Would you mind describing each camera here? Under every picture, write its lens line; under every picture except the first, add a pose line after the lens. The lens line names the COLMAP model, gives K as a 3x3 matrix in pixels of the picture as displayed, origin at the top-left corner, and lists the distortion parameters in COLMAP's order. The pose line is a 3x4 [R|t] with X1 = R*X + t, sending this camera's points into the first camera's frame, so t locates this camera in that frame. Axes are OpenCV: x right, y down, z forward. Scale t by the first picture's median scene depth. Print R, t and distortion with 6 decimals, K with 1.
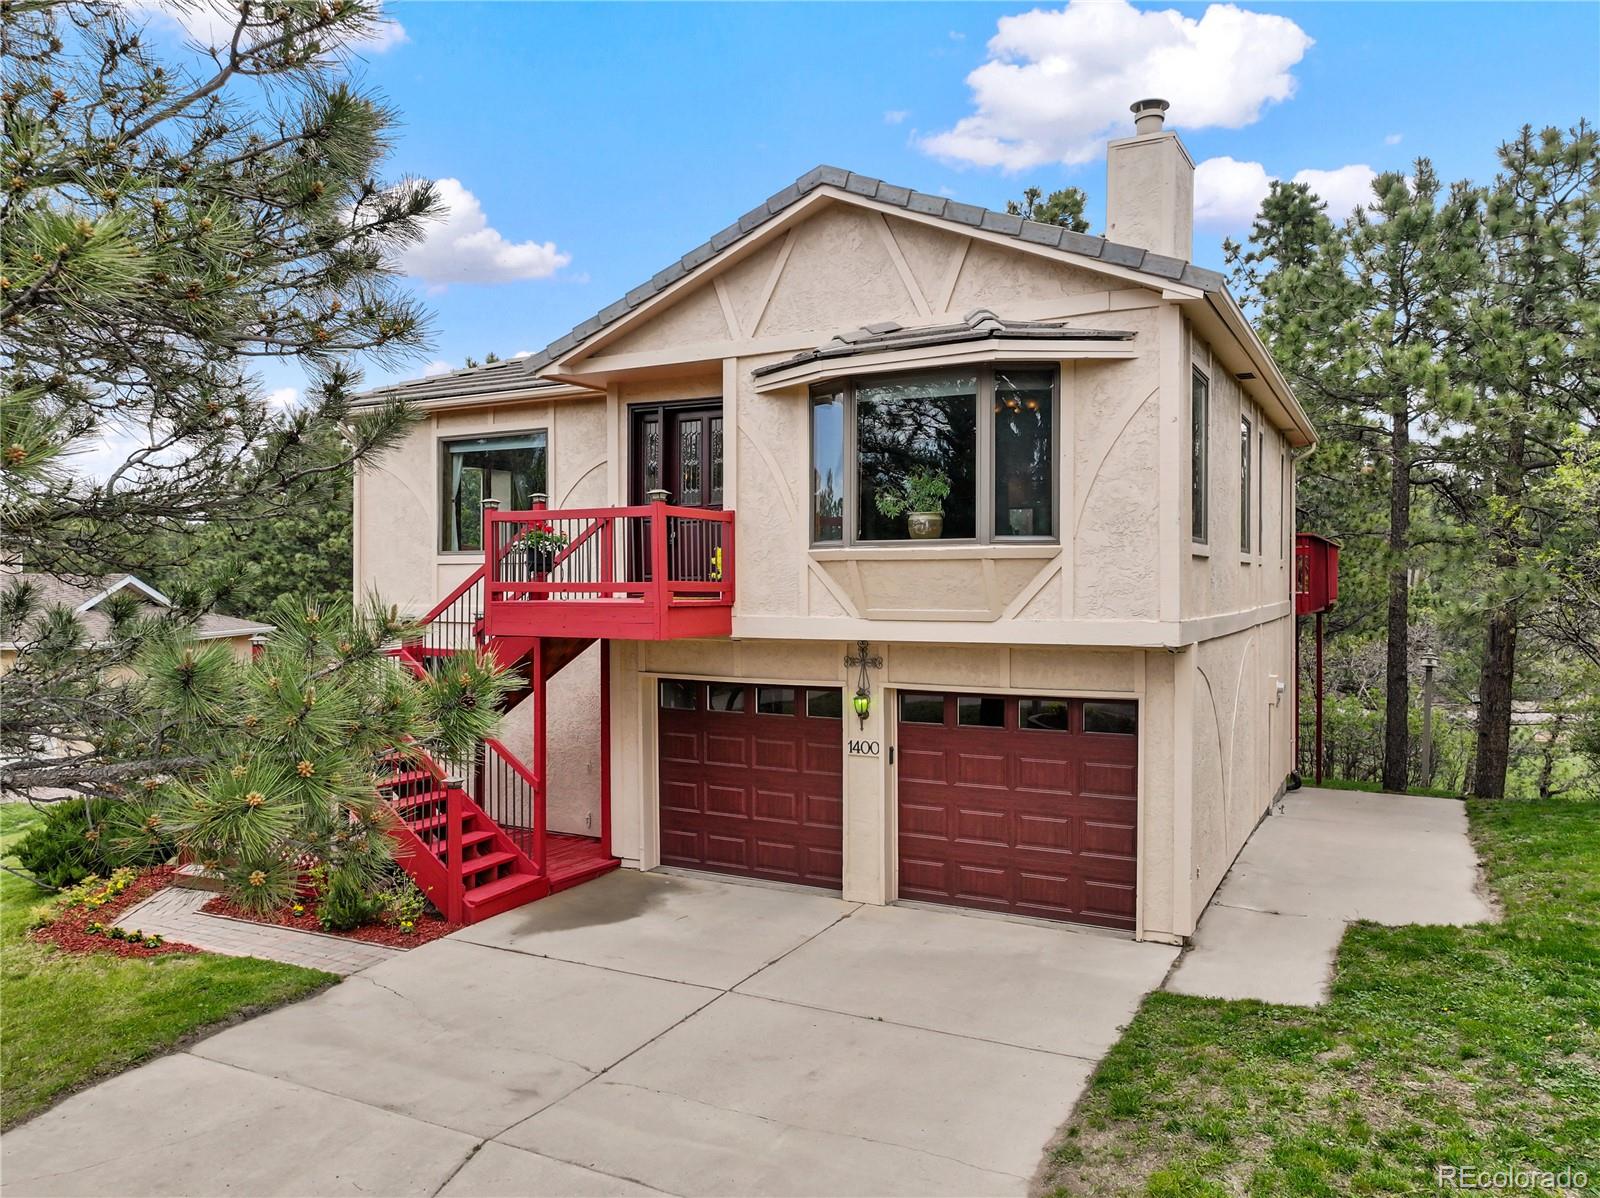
lens RADIAL K [[1120.5, 0, 800.0], [0, 1120.5, 599.0], [0, 0, 1]] dist [-0.007709, 0.022601]
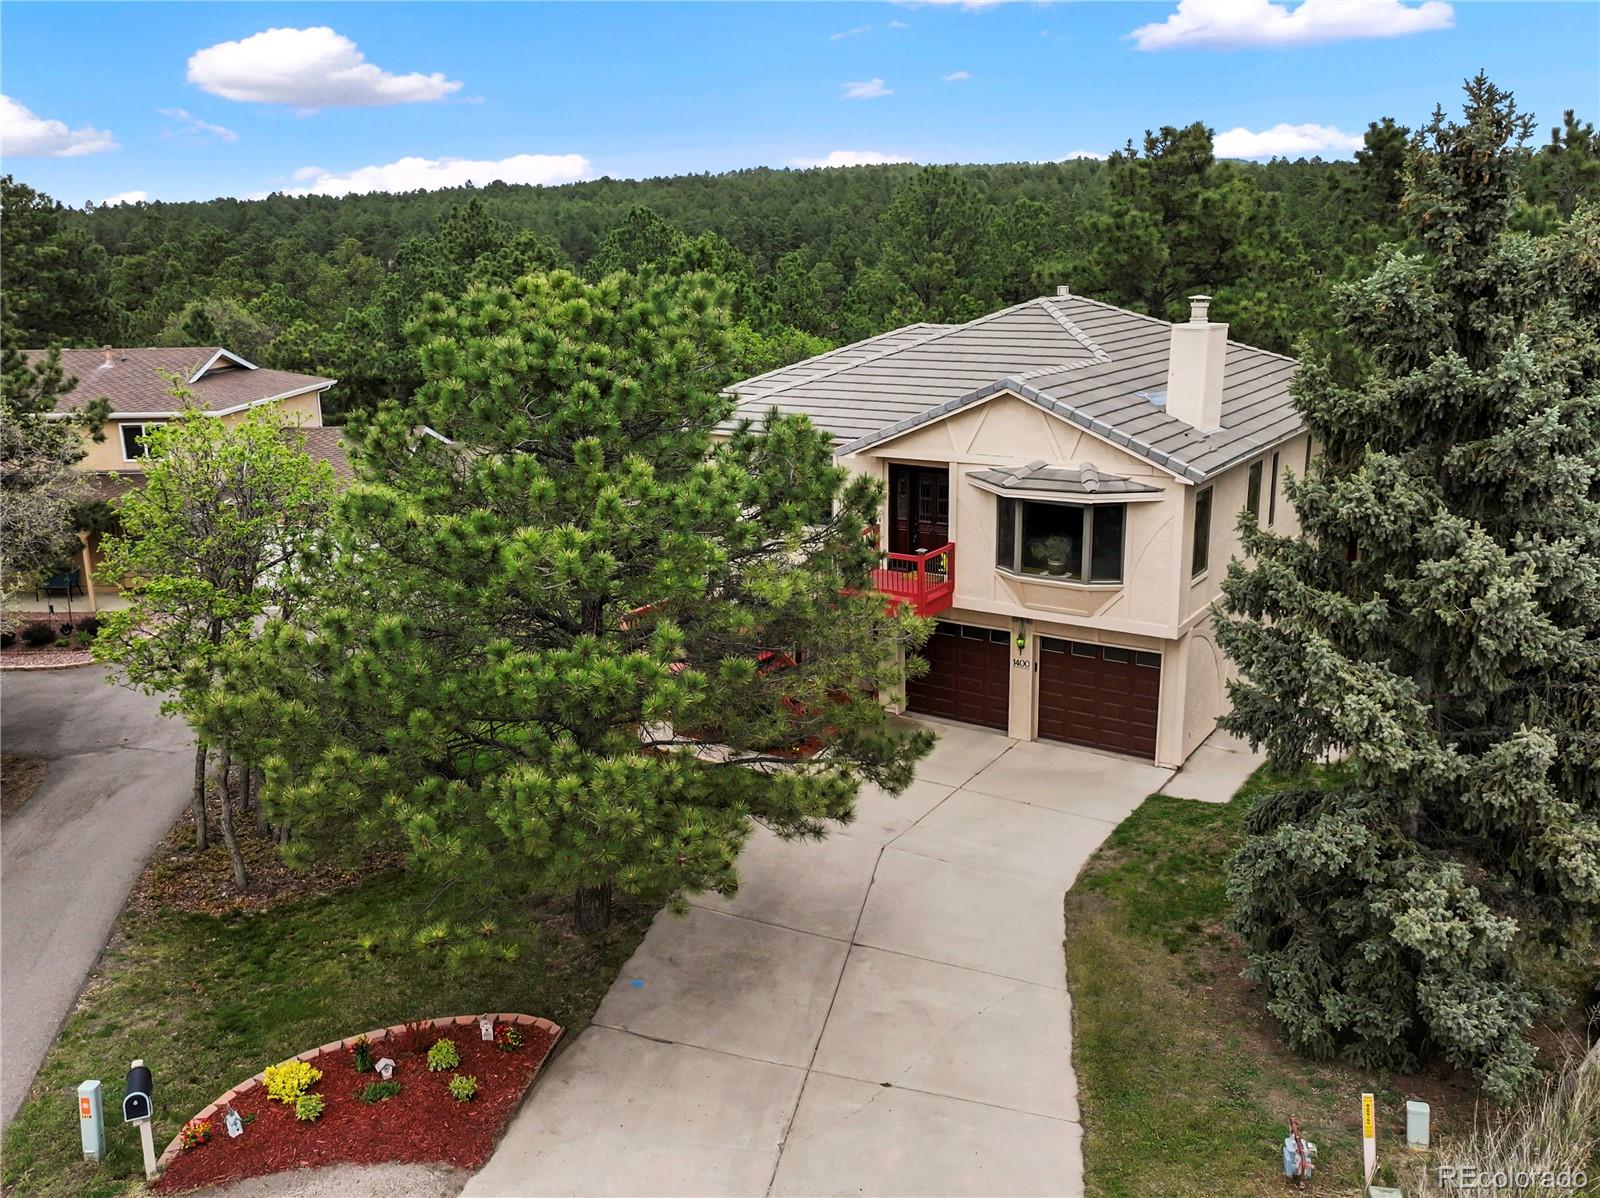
lens RADIAL K [[1285.2, 0, 800.0], [0, 1285.2, 572.6], [0, 0, 1]] dist [0.056805, 0.001458]
pose [[0.995627, 0.006149, -0.093215, -0.129817], [0.015583, 0.972919, 0.230621, -0.597531], [0.092108, -0.231065, 0.968568, -1.275257]]
